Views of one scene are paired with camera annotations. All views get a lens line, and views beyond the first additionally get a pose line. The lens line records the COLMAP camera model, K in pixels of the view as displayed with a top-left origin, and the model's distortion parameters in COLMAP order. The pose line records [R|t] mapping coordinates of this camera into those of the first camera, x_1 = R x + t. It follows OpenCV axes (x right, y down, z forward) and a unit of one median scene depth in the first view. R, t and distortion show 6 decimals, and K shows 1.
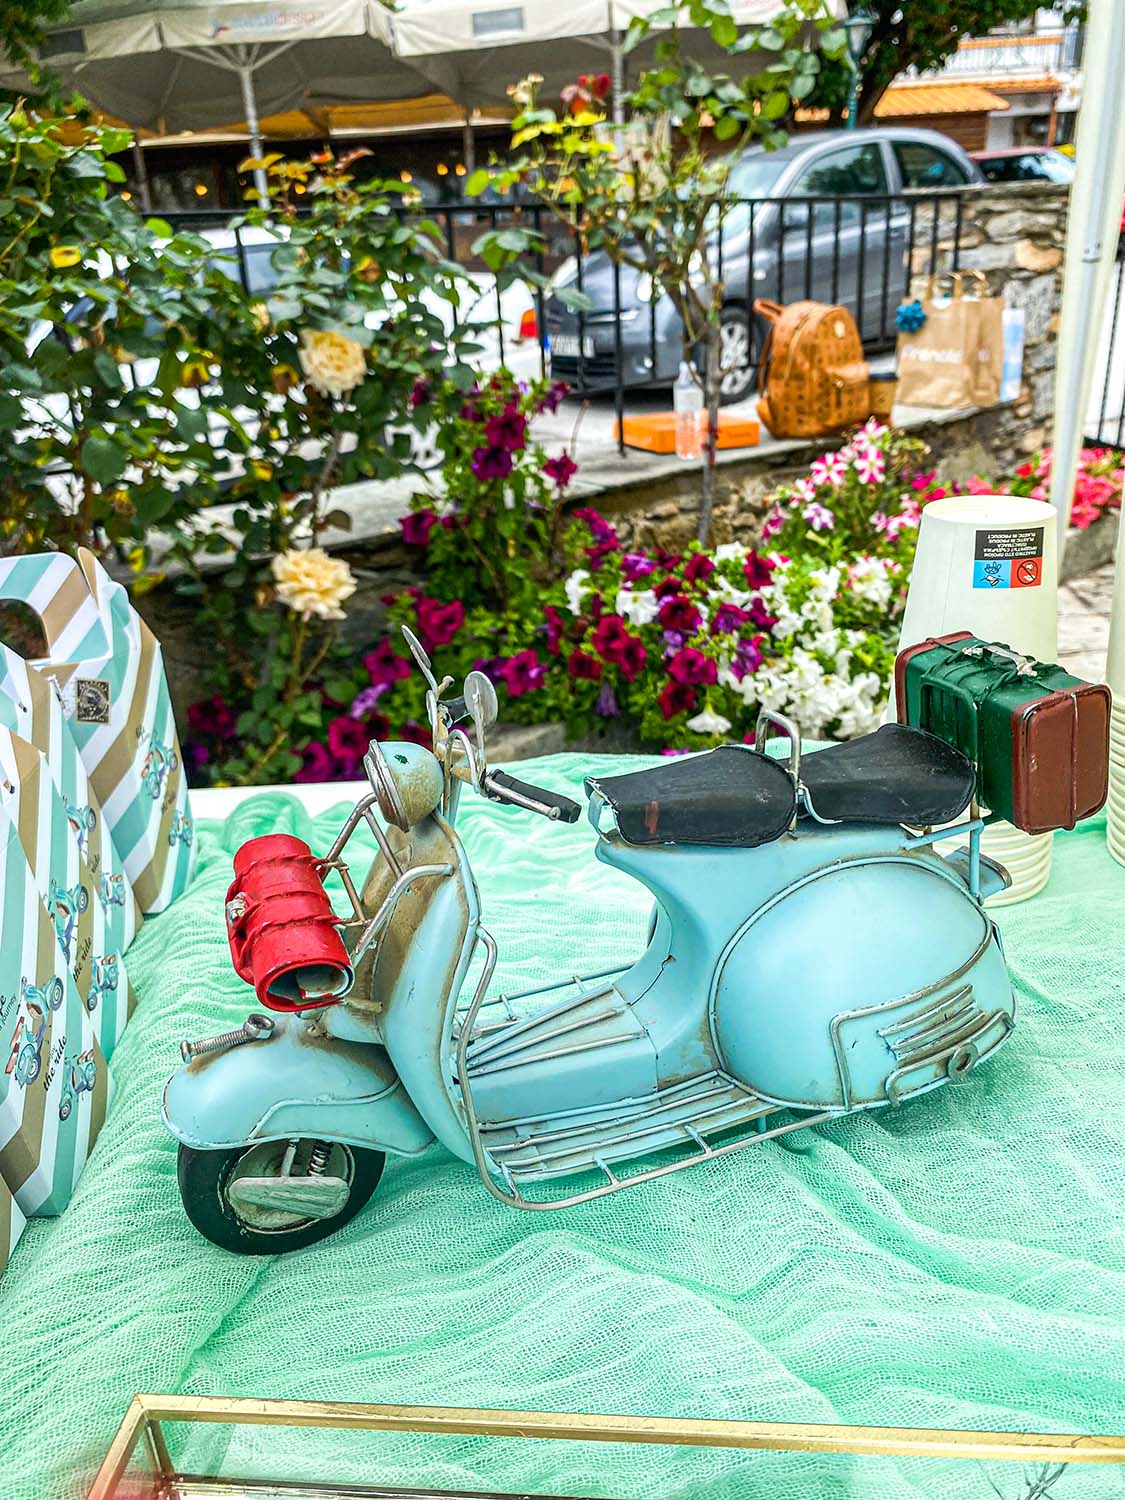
lens RADIAL K [[1154.7, 0, 562.5], [0, 1154.7, 750.0], [0, 0, 1]] dist [0.005555, -0.047145]
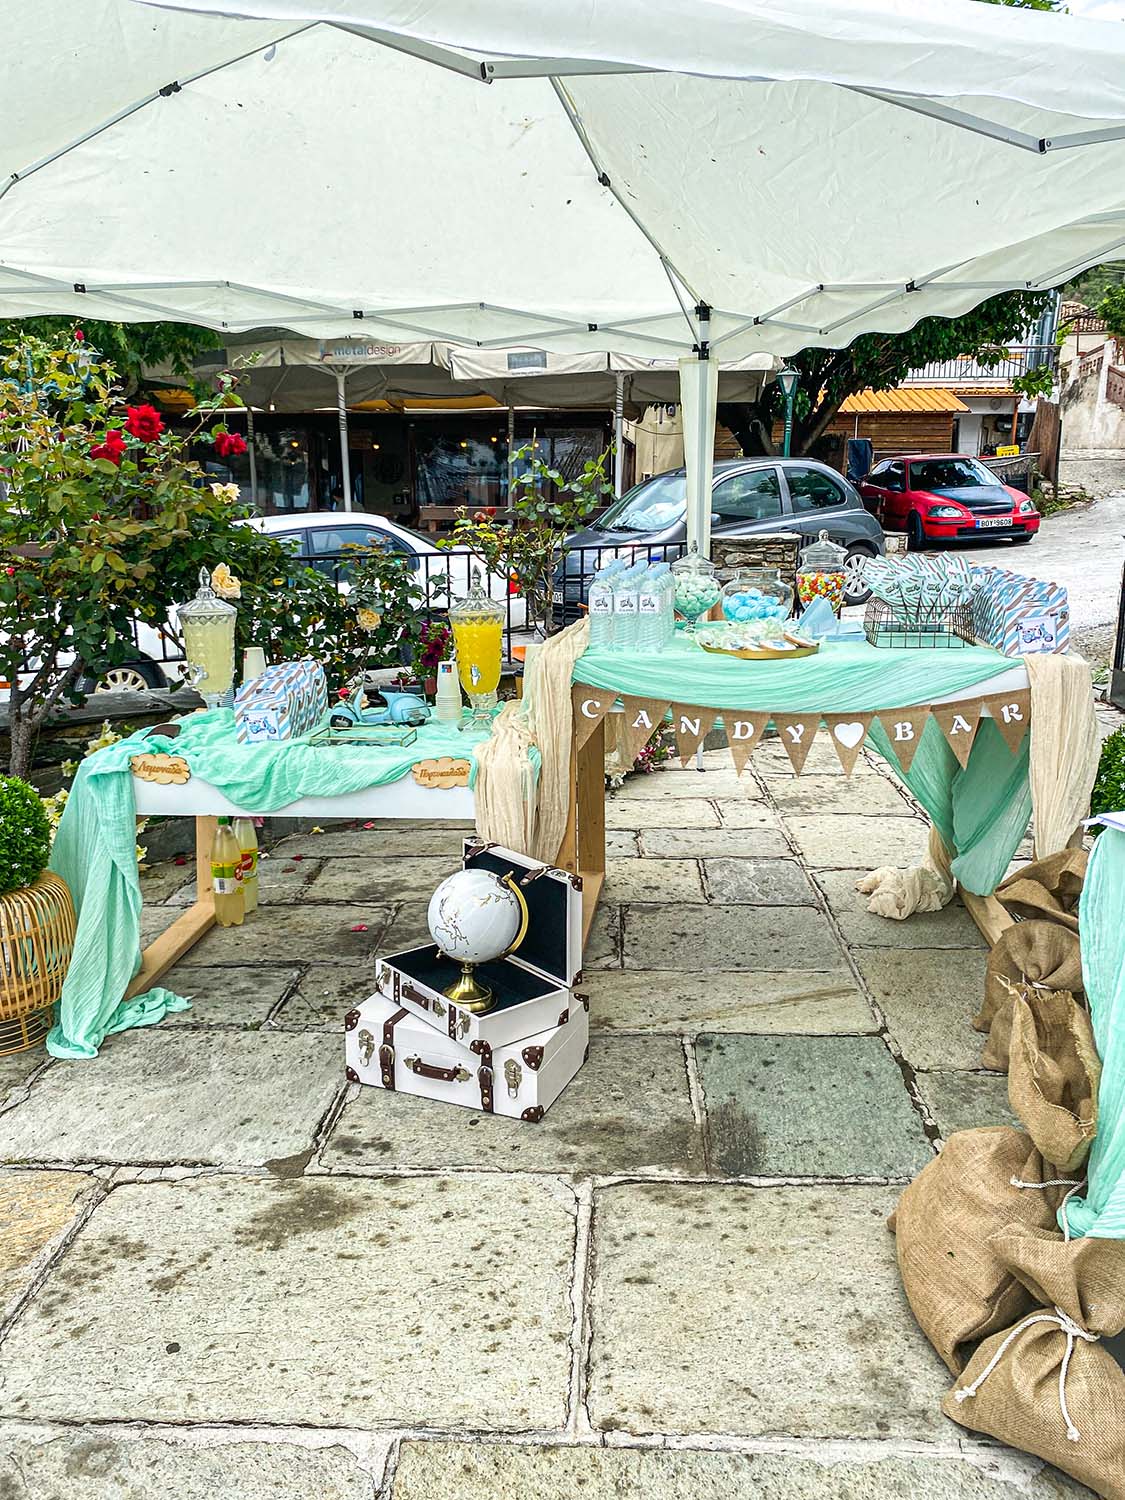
lens RADIAL K [[1154.7, 0, 562.5], [0, 1154.7, 750.0], [0, 0, 1]] dist [0.005555, -0.047145]
pose [[0.997687, 0.057370, -0.036456, 0.292046], [-0.063140, 0.980810, -0.184459, 0.339288], [0.025174, 0.186334, 0.982164, -1.249012]]
